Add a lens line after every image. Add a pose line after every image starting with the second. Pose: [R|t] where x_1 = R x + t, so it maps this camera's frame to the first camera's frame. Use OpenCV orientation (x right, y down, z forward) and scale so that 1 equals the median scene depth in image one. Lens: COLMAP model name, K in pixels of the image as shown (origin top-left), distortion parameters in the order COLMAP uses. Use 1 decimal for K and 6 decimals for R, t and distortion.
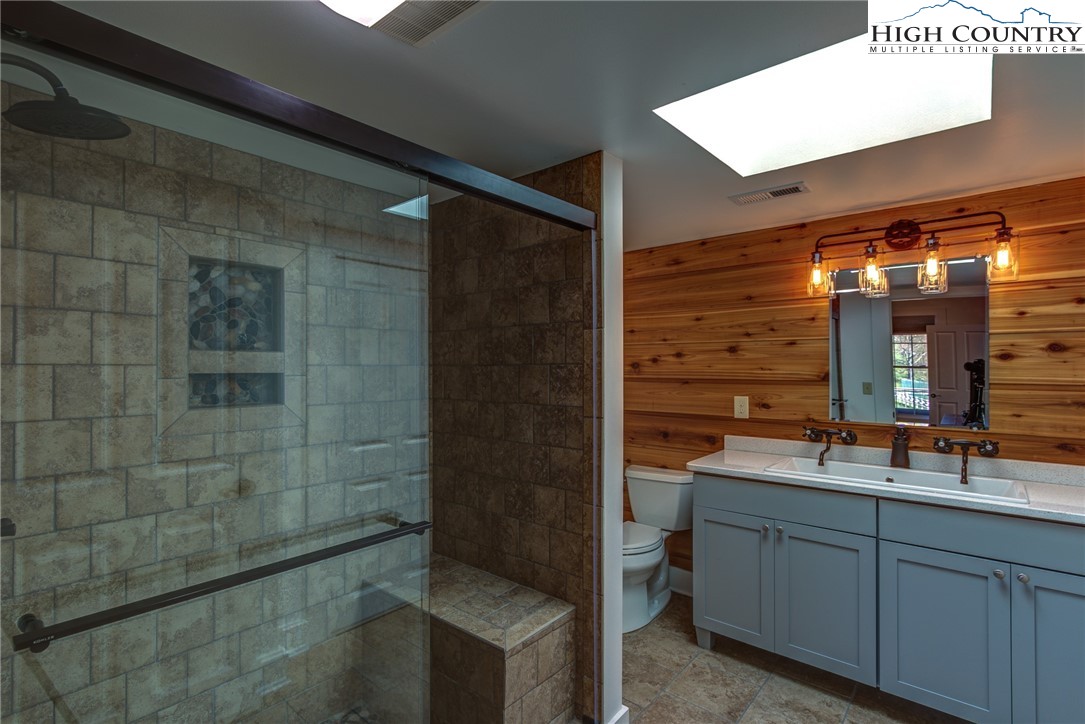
lens RADIAL K [[519.6, 0, 543.9], [0, 519.6, 360.5], [0, 0, 1]] dist [0.007835, 0.001905]
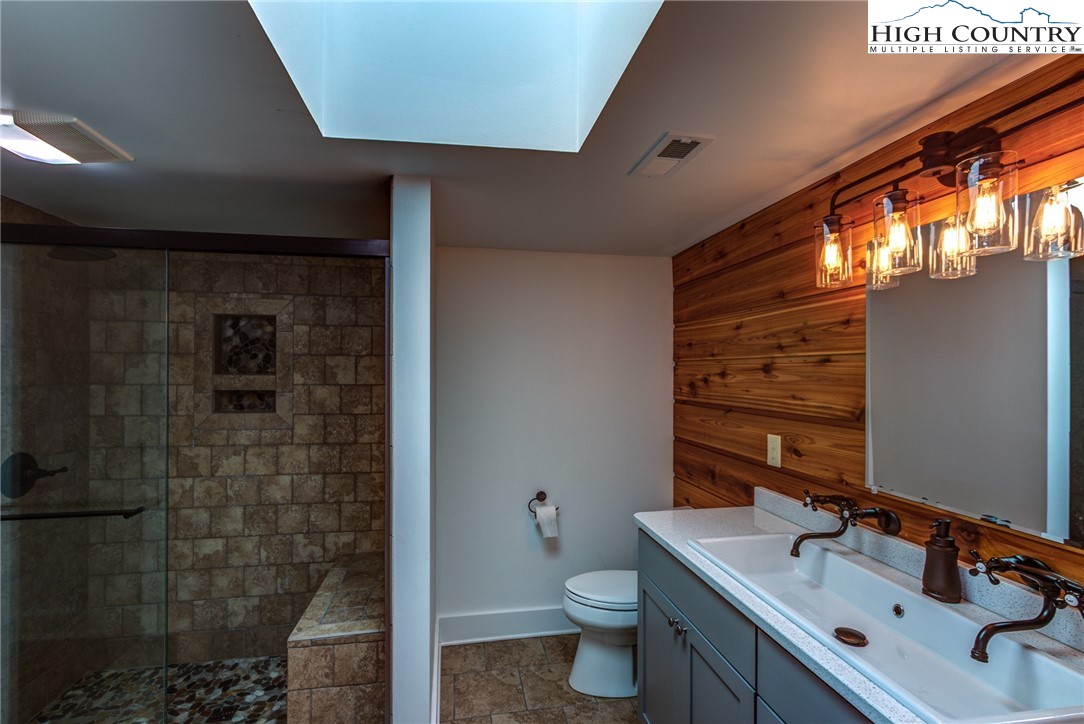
lens RADIAL K [[494.0, 0, 539.2], [0, 494.0, 366.7], [0, 0, 1]] dist [0.007879, 0.000468]
pose [[0.765243, -0.001393, -0.643740, 0.890922], [0.001187, 0.999999, -0.000752, -0.037205], [0.643740, -0.000188, 0.765244, 0.439194]]
